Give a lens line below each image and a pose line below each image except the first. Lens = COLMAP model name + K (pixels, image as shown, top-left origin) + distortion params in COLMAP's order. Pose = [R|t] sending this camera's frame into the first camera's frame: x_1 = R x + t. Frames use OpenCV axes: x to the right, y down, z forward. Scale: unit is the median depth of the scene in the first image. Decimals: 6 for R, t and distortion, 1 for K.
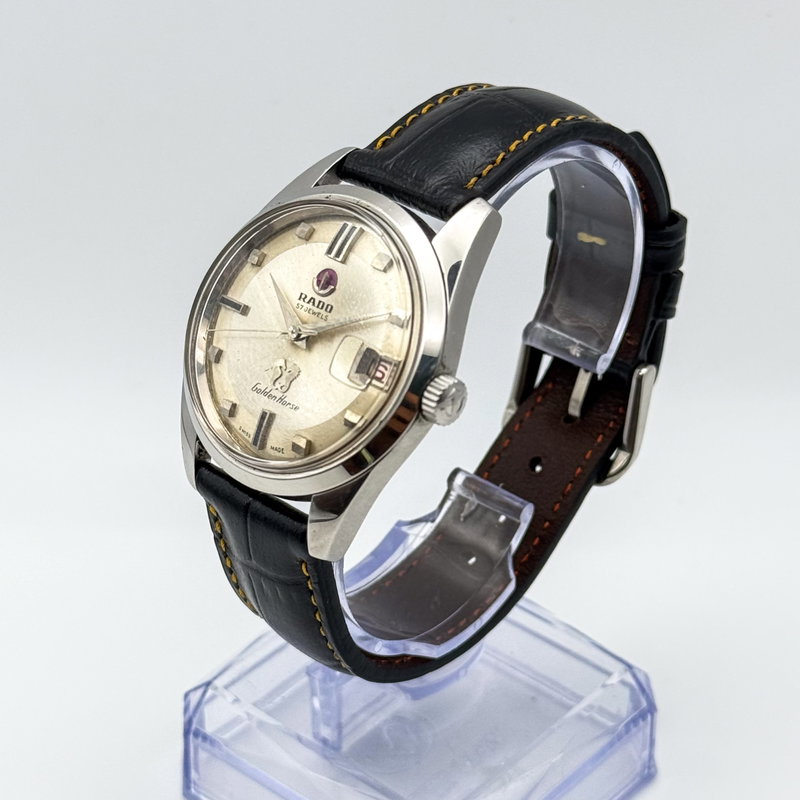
lens RADIAL K [[2246.7, 0, 400.0], [0, 2246.7, 400.0], [0, 0, 1]] dist [0.027373, -0.236105]
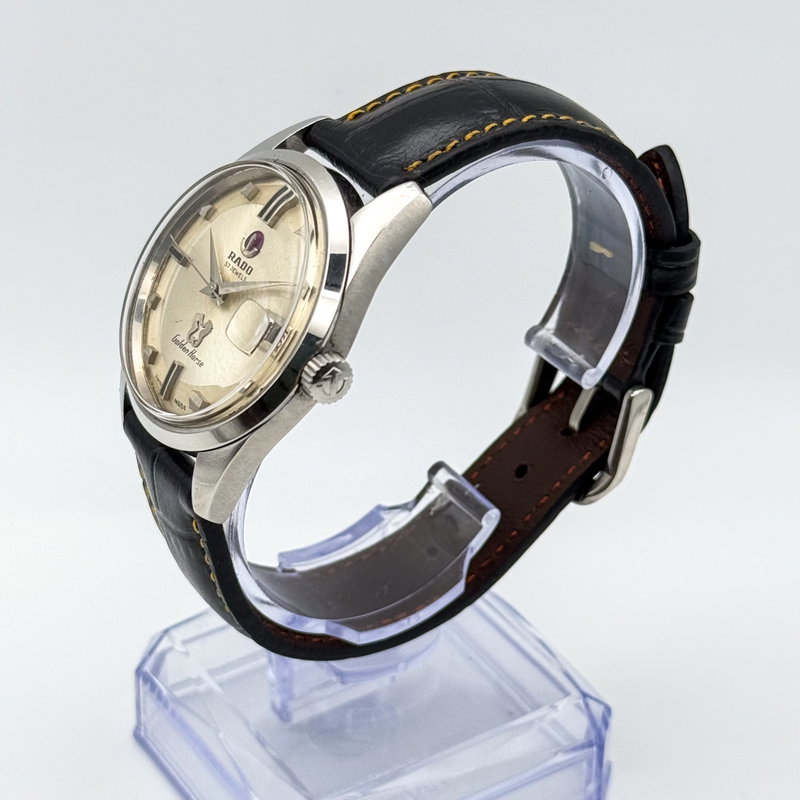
lens RADIAL K [[2246.7, 0, 400.0], [0, 2246.7, 400.0], [0, 0, 1]] dist [0.027373, -0.236105]
pose [[0.961255, 0.161289, -0.223548, 0.252938], [-0.161392, 0.986727, 0.017935, -0.012267], [0.223474, 0.018838, 0.974528, 0.045971]]
